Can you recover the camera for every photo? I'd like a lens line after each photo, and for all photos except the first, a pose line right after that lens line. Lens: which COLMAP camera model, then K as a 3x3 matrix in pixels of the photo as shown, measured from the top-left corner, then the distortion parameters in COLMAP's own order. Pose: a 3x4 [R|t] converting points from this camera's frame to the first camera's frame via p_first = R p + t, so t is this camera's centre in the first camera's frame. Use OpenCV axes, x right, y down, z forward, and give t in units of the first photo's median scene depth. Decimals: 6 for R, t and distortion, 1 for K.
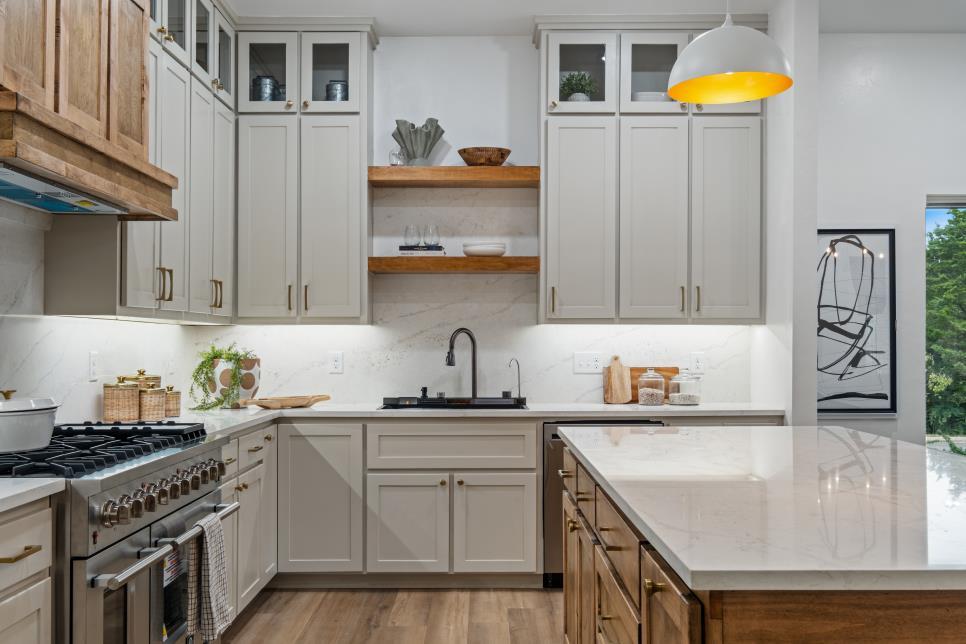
lens RADIAL K [[978.7, 0, 484.4], [0, 978.7, 323.8], [0, 0, 1]] dist [0.021225, 0.000000]
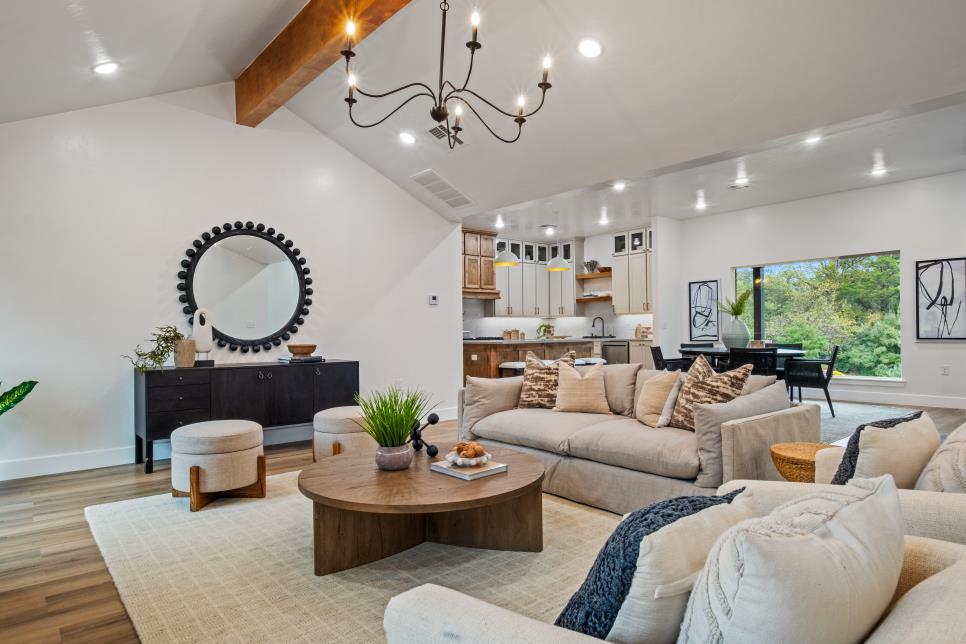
lens RADIAL K [[558.7, 0, 484.1], [0, 558.7, 325.9], [0, 0, 1]] dist [-0.000141, -0.000013]
pose [[0.643866, -0.015154, -0.764988, 1.296350], [0.029432, 0.999554, 0.004971, 0.014387], [0.764572, -0.025716, 0.644025, -0.664583]]
